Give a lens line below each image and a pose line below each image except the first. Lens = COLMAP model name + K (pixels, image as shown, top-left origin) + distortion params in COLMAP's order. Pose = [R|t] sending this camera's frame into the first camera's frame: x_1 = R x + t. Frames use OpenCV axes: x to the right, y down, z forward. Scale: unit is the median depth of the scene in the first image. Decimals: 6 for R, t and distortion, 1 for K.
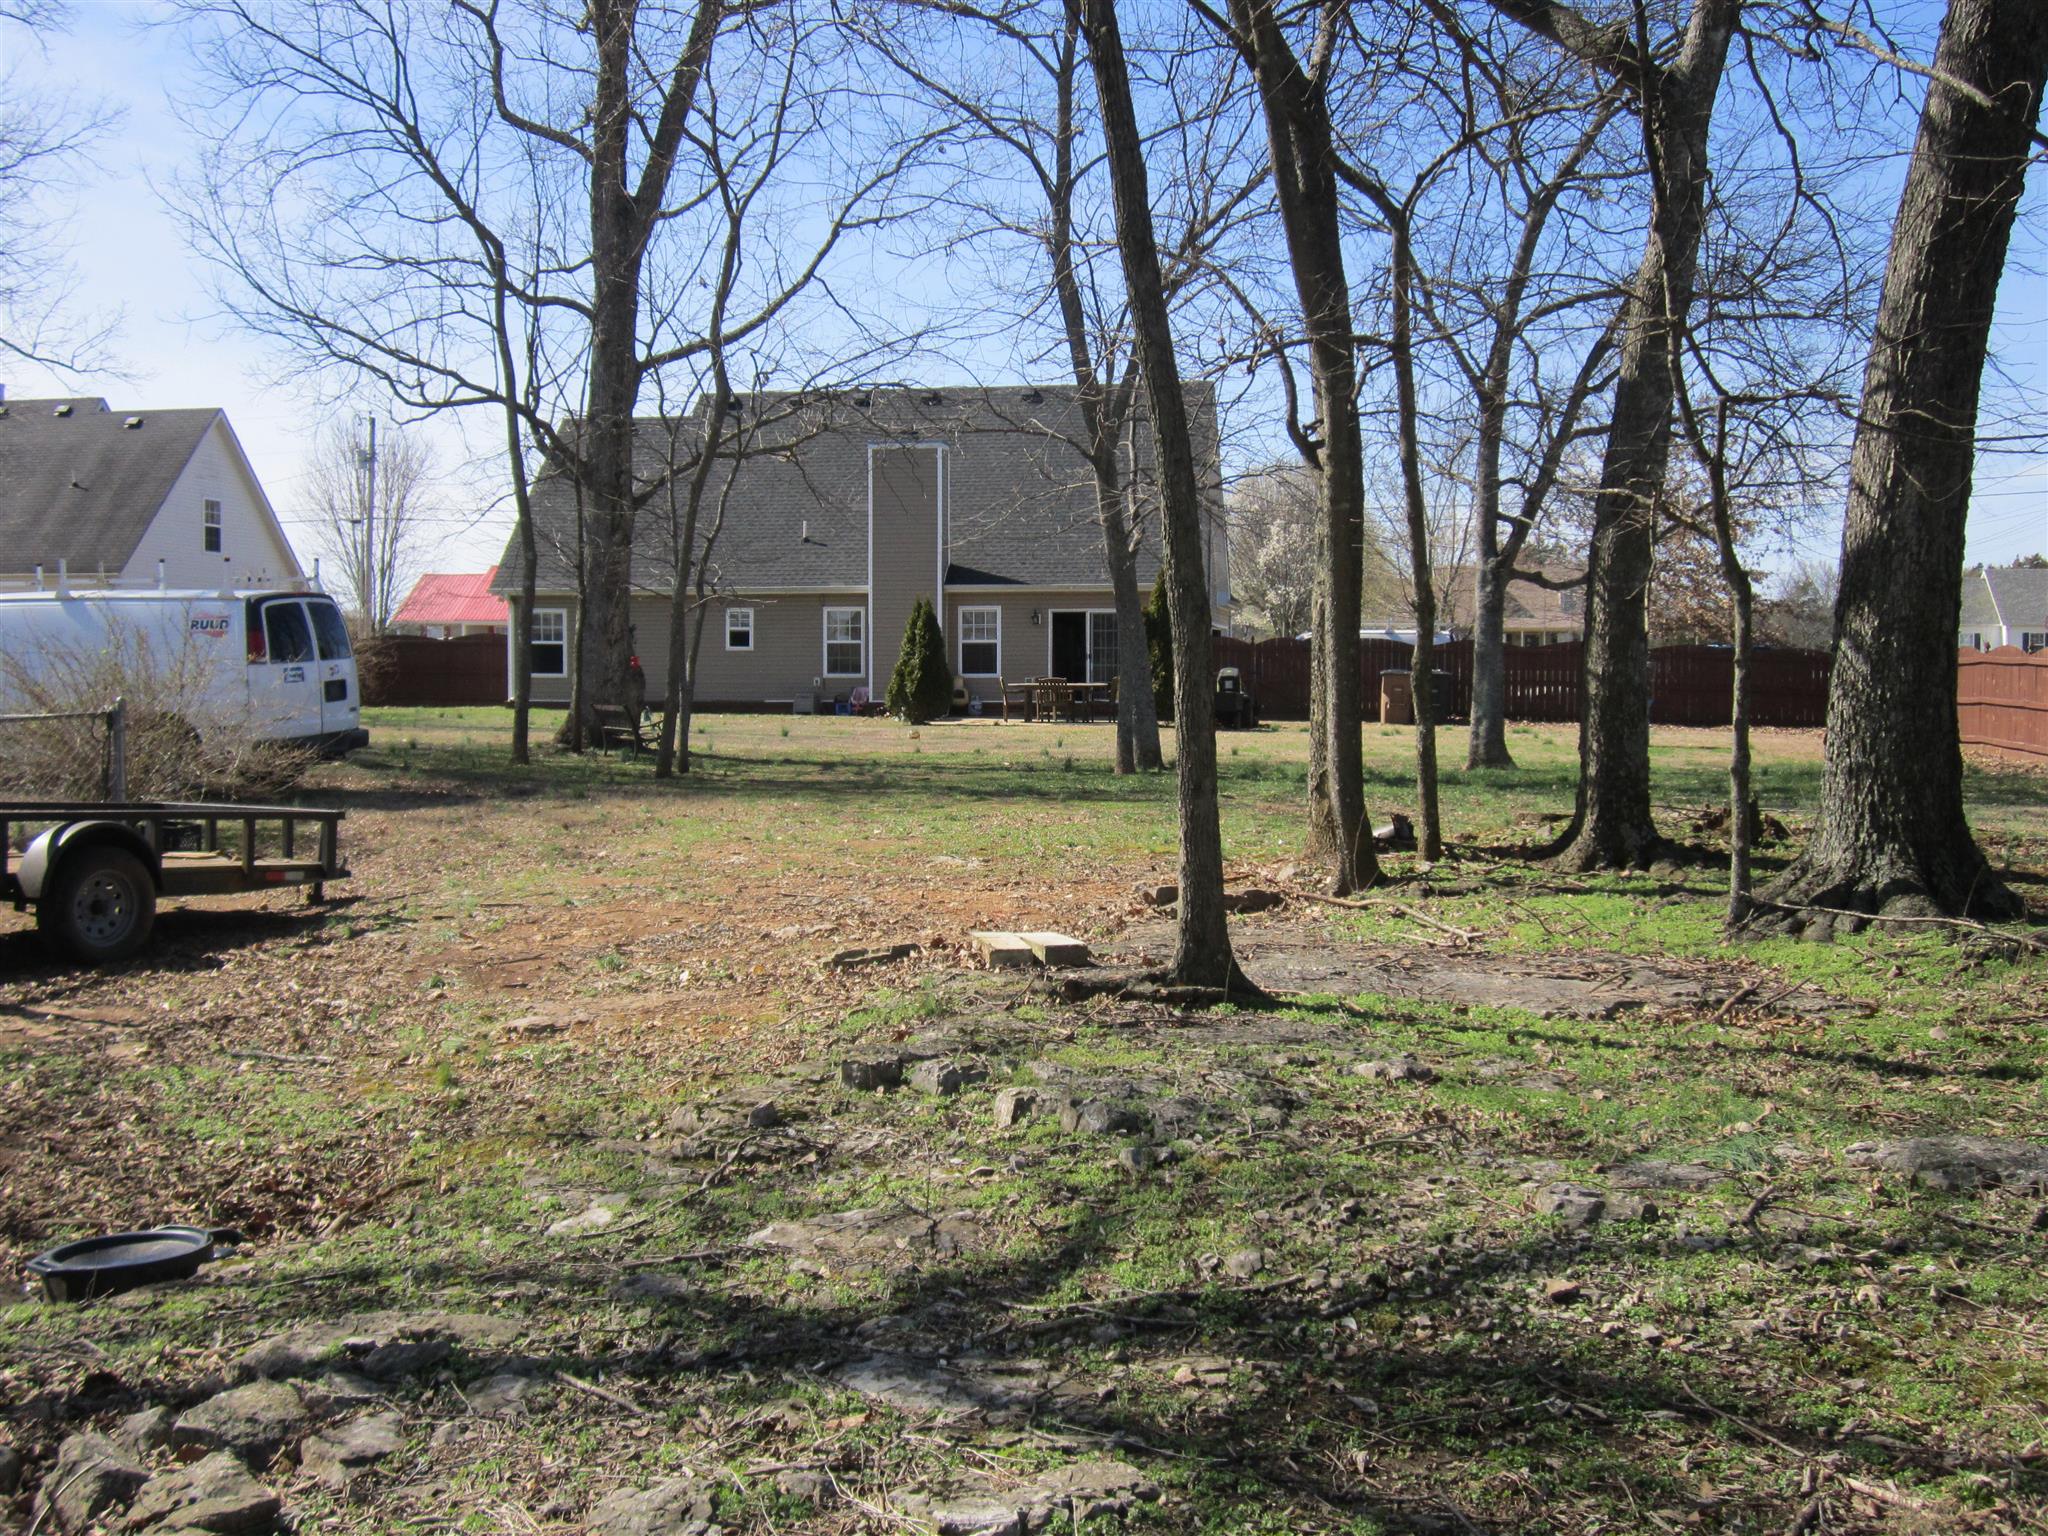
lens RADIAL K [[1731.0, 0, 1029.1], [0, 1731.0, 763.8], [0, 0, 1]] dist [-0.044312, 0.001678]
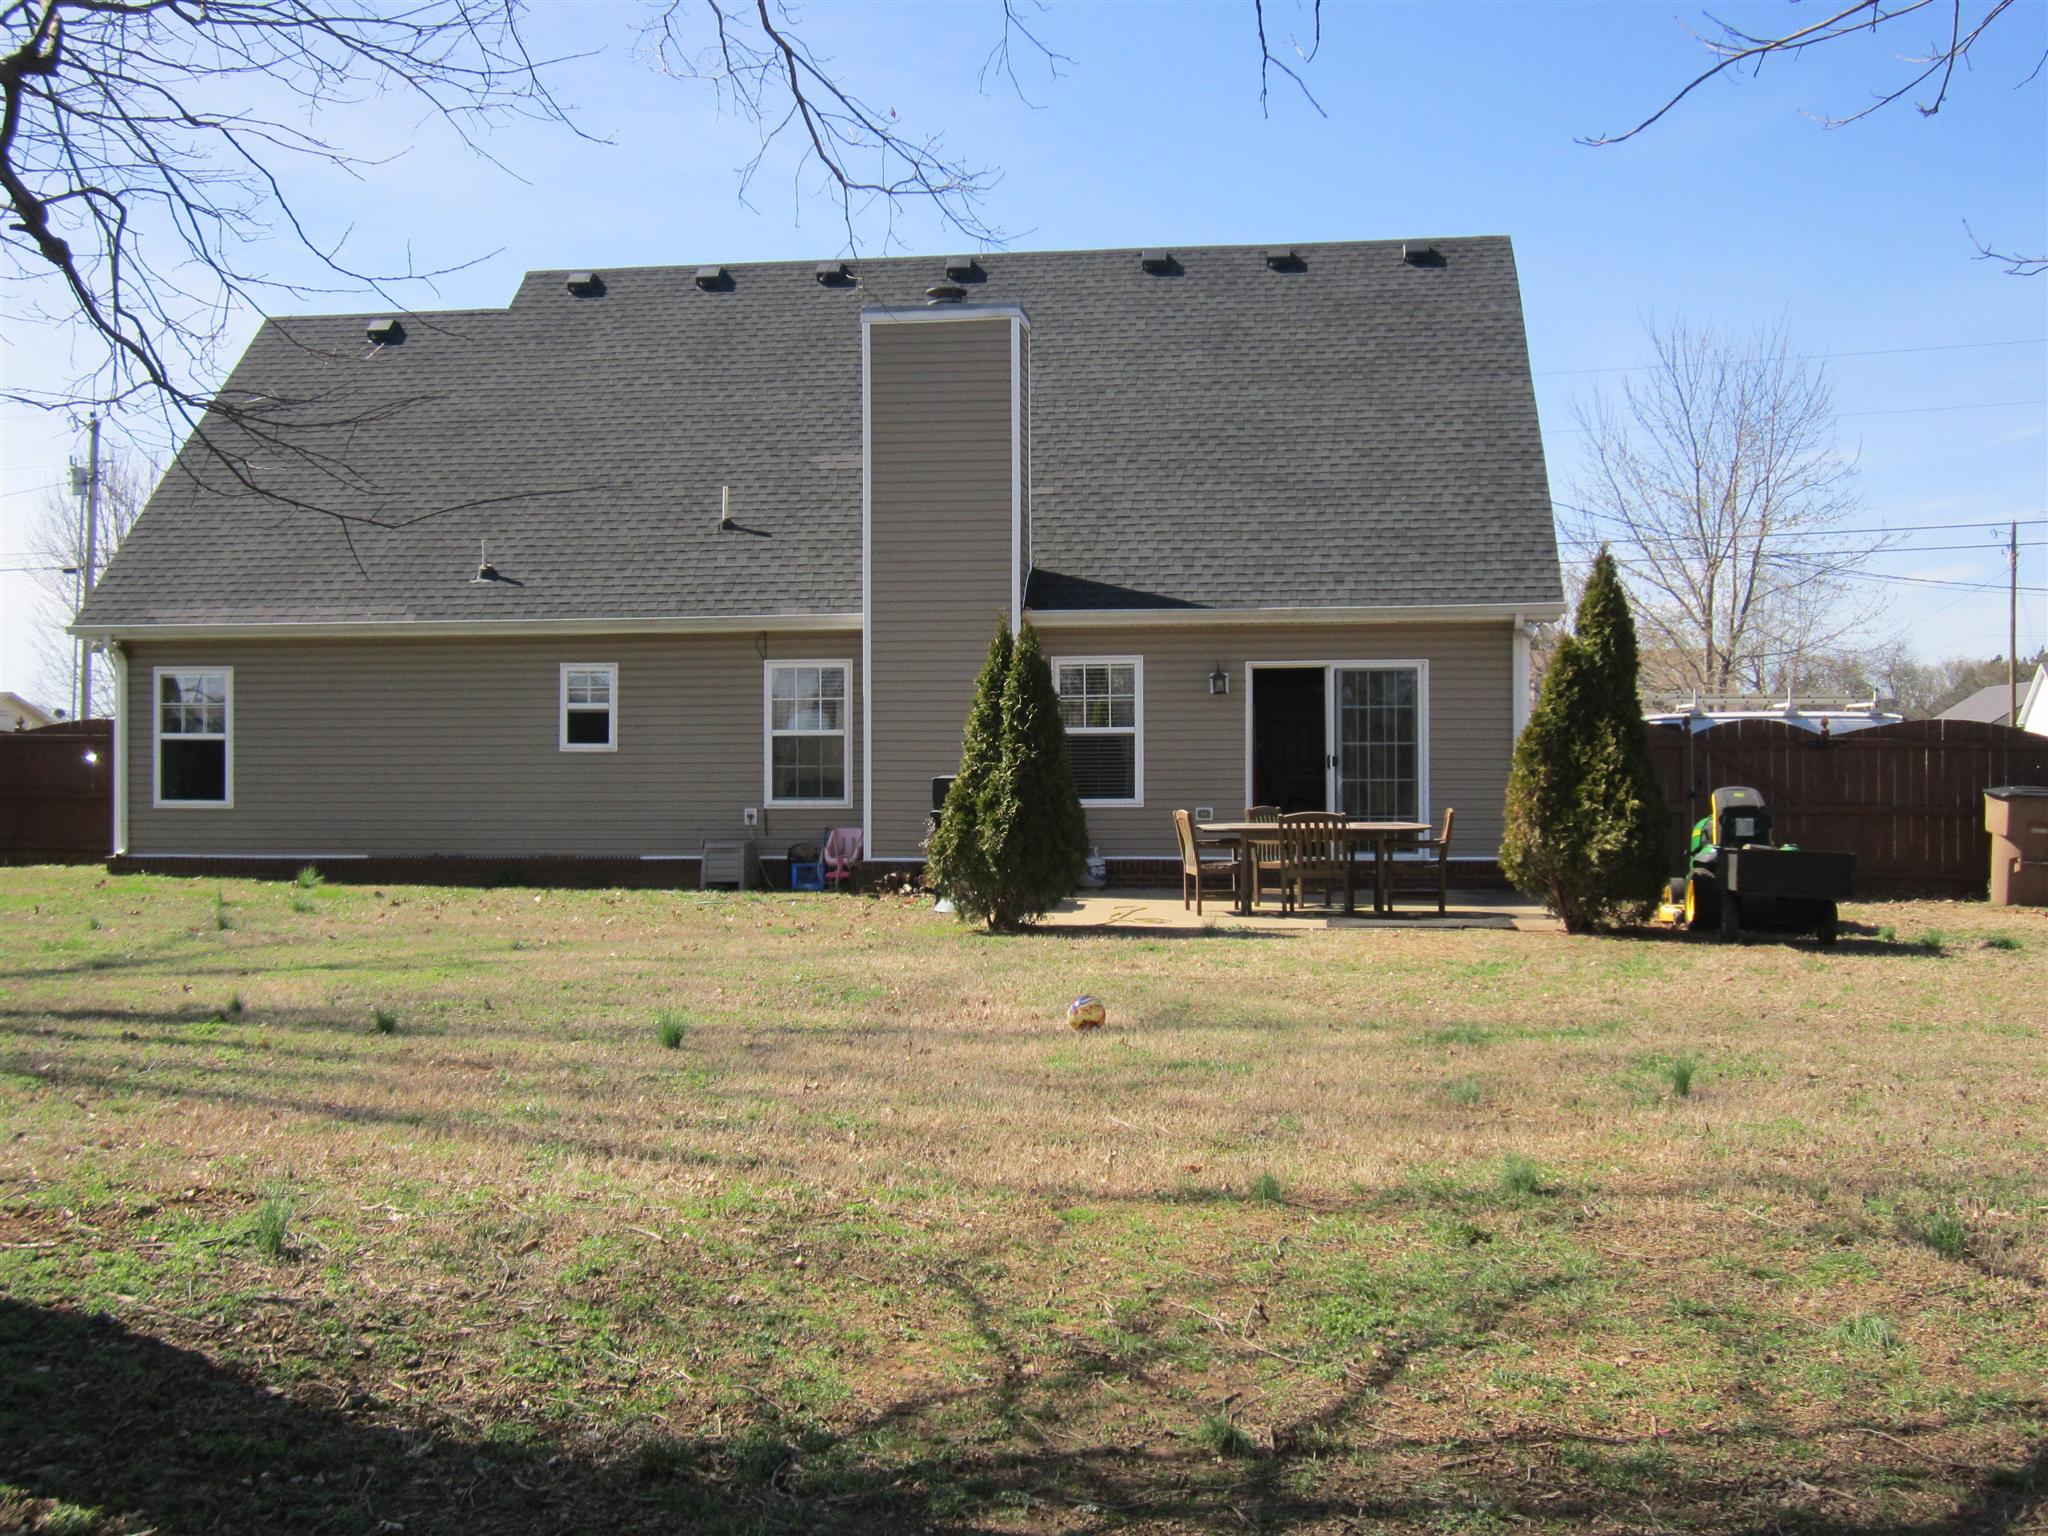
lens RADIAL K [[1731.0, 0, 1017.3], [0, 1731.0, 768.5], [0, 0, 1]] dist [-0.044312, 0.001678]
pose [[0.998956, -0.004501, 0.045461, -0.072019], [0.007113, 0.998322, -0.057464, -0.033343], [-0.045126, 0.057727, 0.997312, 0.529365]]
